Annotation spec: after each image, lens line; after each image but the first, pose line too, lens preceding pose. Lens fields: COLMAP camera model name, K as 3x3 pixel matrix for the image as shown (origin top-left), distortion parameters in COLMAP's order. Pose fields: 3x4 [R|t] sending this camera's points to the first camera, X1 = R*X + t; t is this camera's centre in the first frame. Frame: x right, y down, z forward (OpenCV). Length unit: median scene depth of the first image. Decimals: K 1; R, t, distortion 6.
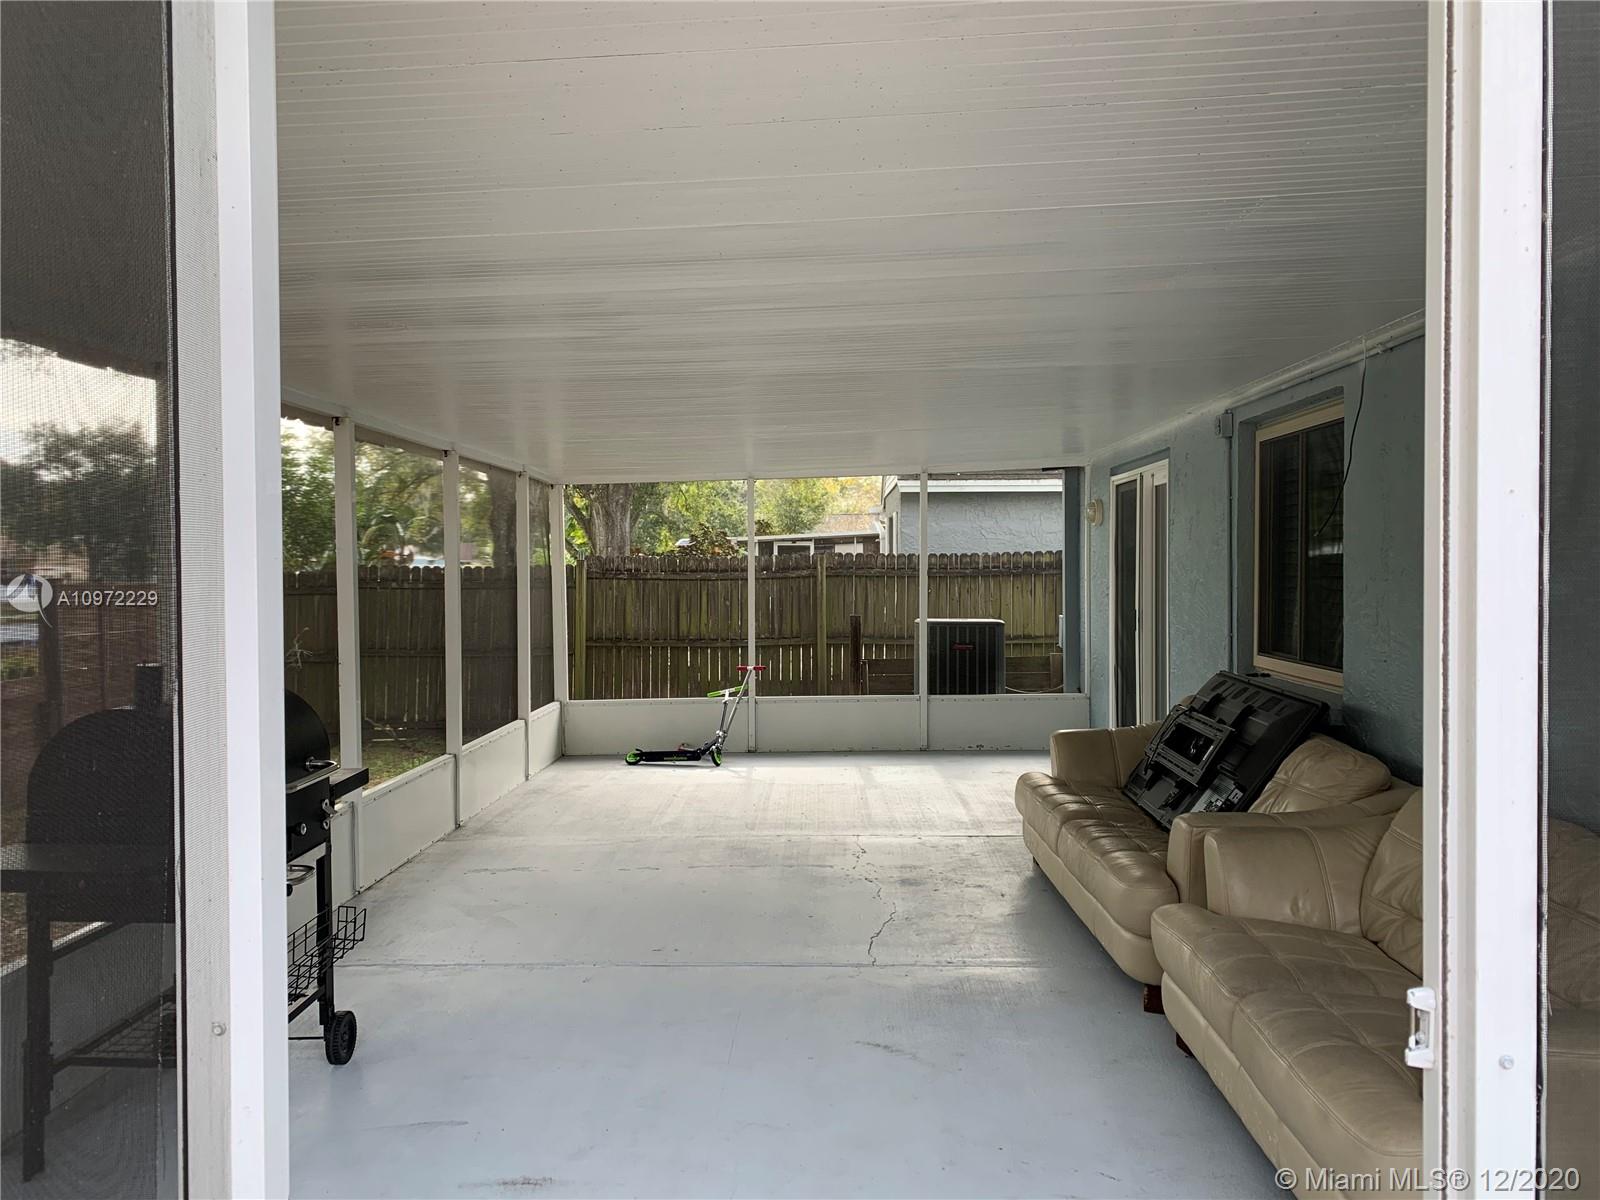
lens RADIAL K [[1211.8, 0, 796.7], [0, 1211.8, 597.3], [0, 0, 1]] dist [0.054813, -0.056692]
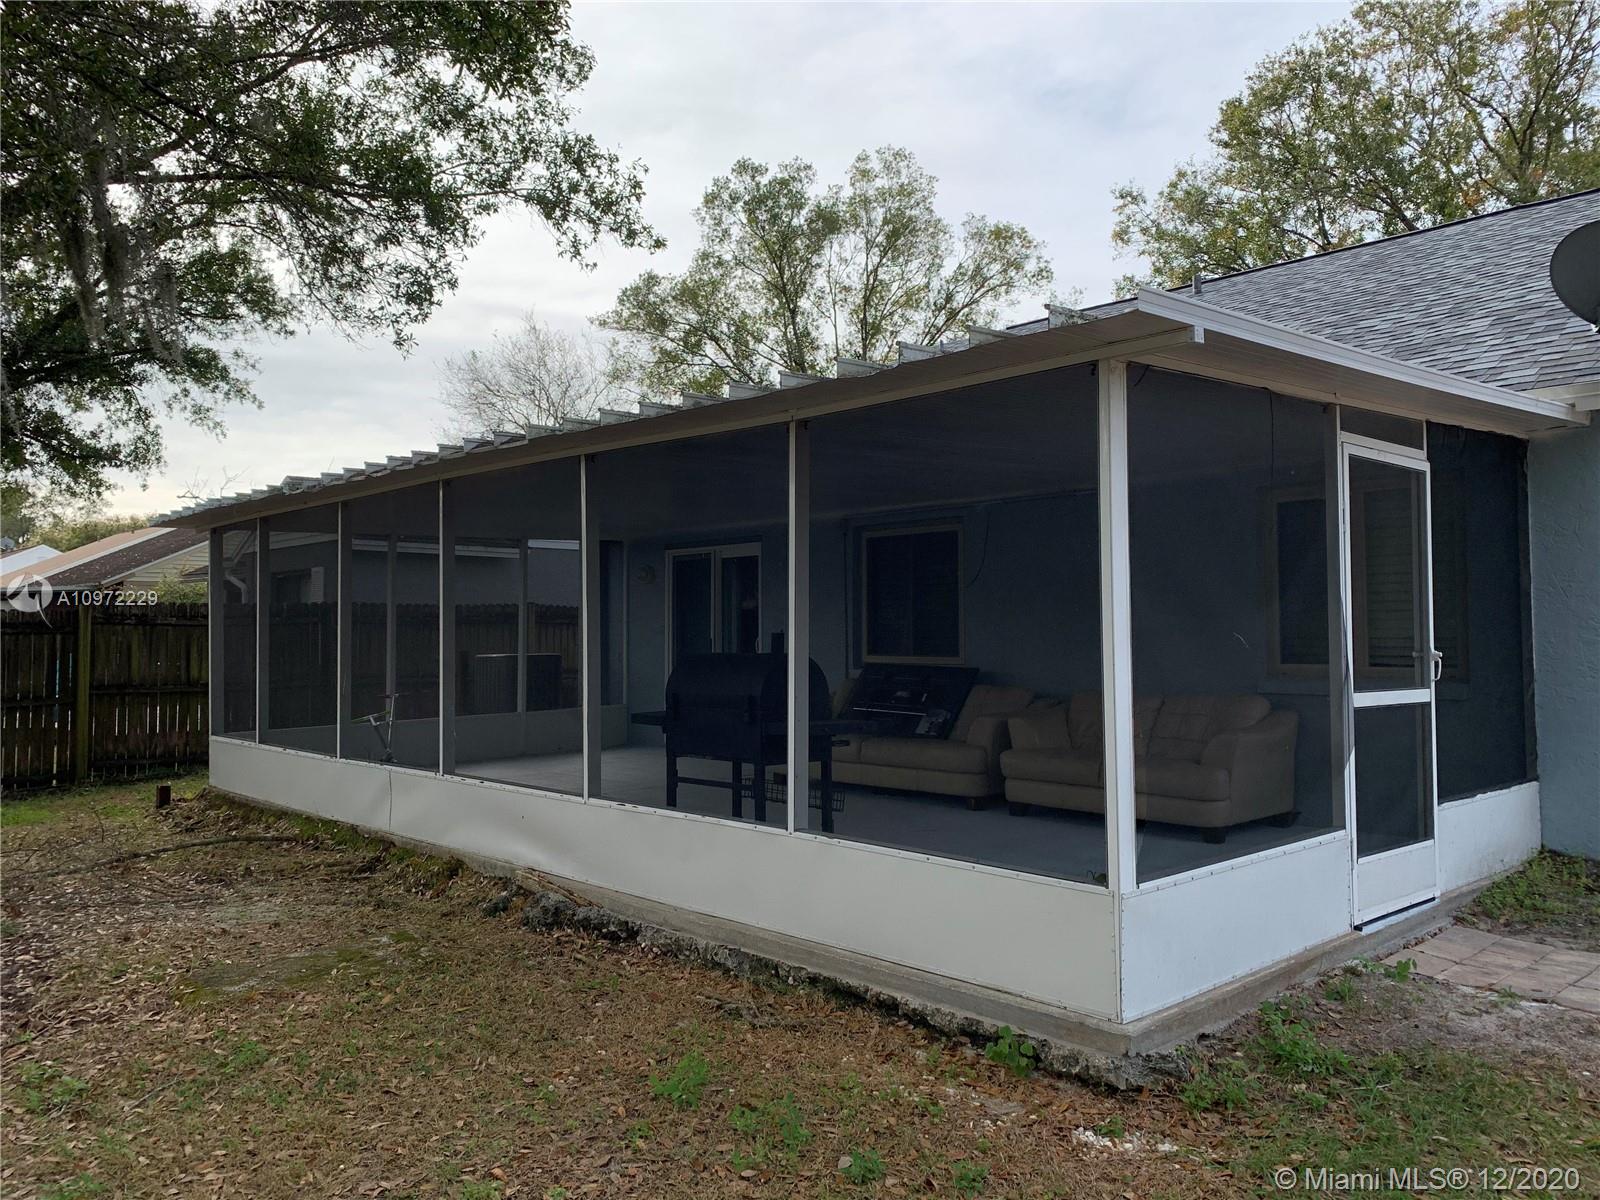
lens RADIAL K [[1211.8, 0, 799.0], [0, 1211.8, 600.5], [0, 0, 1]] dist [0.054813, -0.056692]
pose [[0.684909, 0.018053, 0.728405, -0.497277], [0.022269, 0.998707, -0.045692, 0.023040], [-0.728288, 0.047515, 0.683621, -0.081675]]
